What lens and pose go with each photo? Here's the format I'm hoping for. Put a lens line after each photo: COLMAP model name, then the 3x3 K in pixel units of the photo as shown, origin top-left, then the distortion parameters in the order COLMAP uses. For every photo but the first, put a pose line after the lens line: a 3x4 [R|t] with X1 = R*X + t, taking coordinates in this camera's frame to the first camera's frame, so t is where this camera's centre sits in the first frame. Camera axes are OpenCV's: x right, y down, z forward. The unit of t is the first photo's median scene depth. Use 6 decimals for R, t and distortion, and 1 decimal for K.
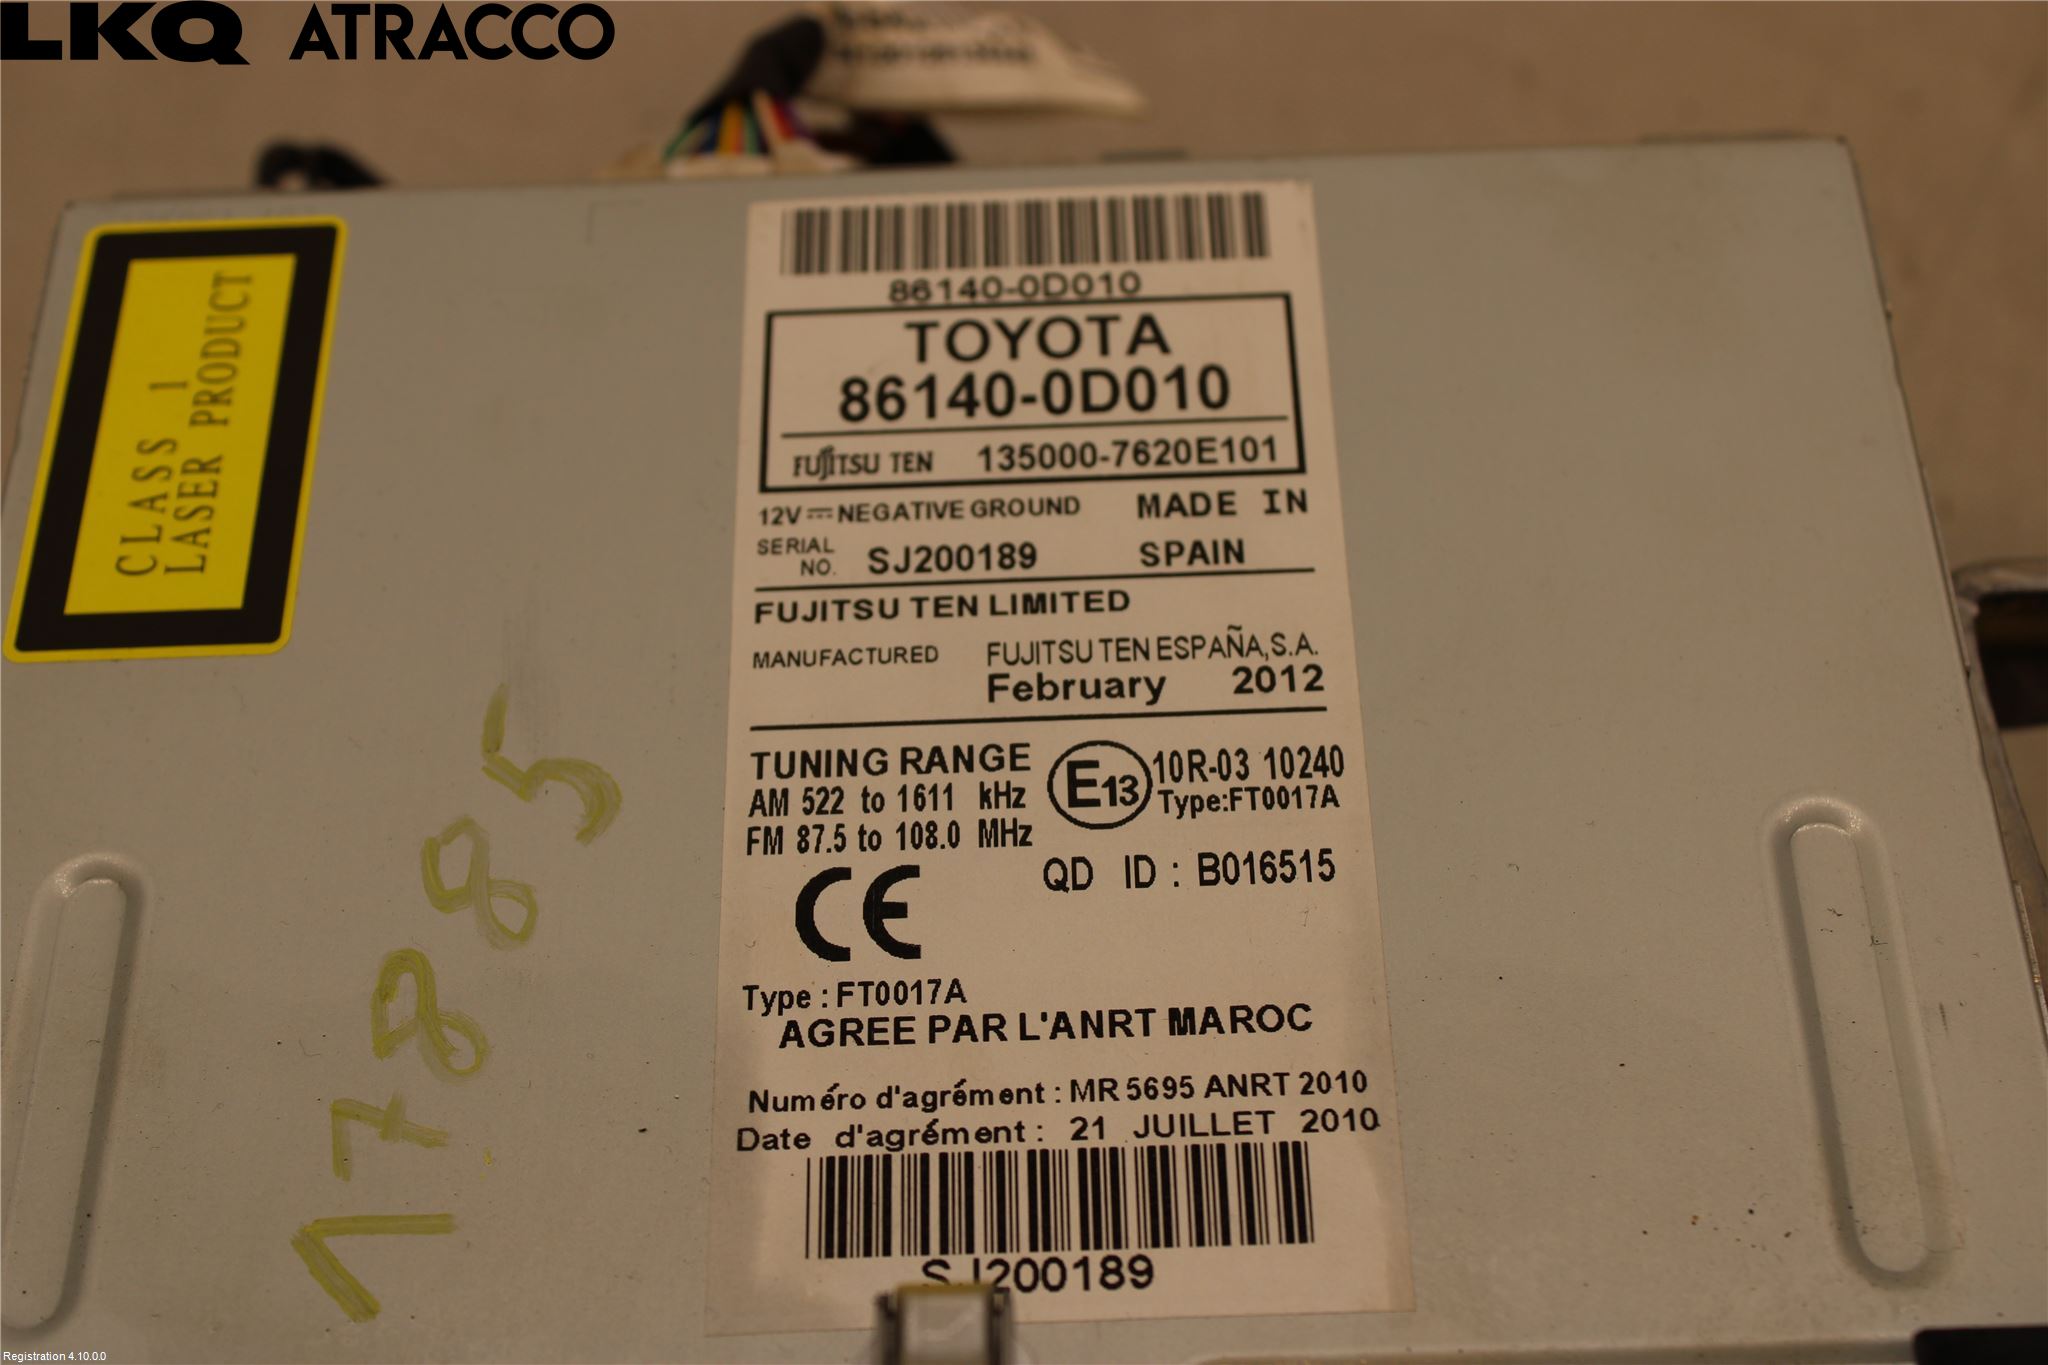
lens RADIAL K [[3153.5, 0, 1019.2], [0, 3153.5, 679.5], [0, 0, 1]] dist [-0.016919, 0.000000]
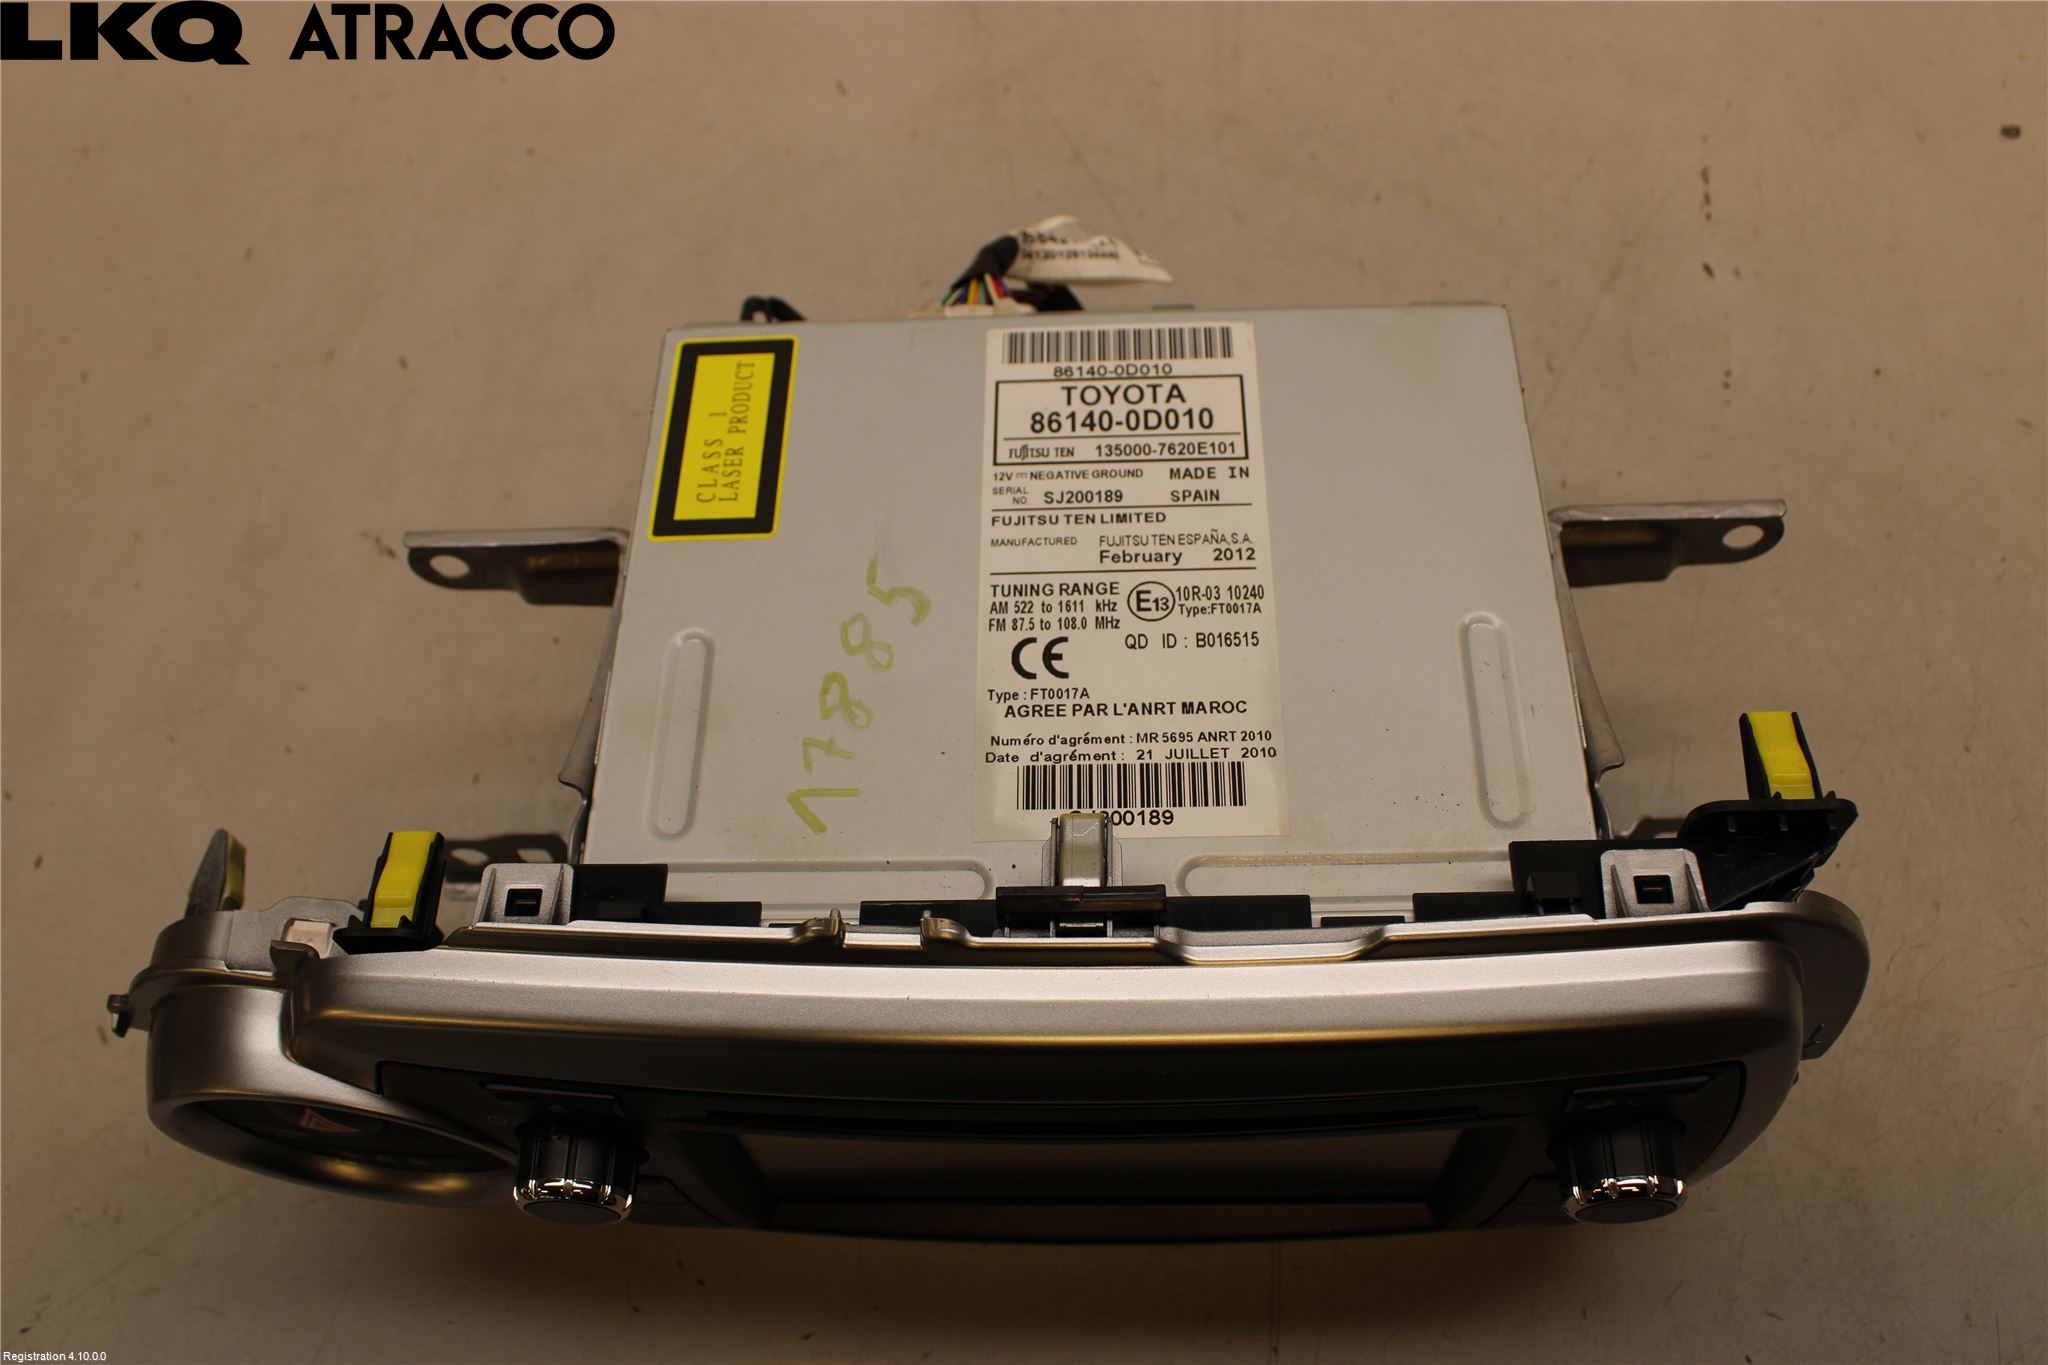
lens RADIAL K [[1775.1, 0, 1030.6], [0, 1775.1, 690.3], [0, 0, 1]] dist [-0.137653, 0.001813]
pose [[0.999408, 0.013353, -0.031705, -0.017402], [-0.011457, 0.998178, 0.059246, 0.022503], [0.032438, -0.058847, 0.997740, -0.218070]]
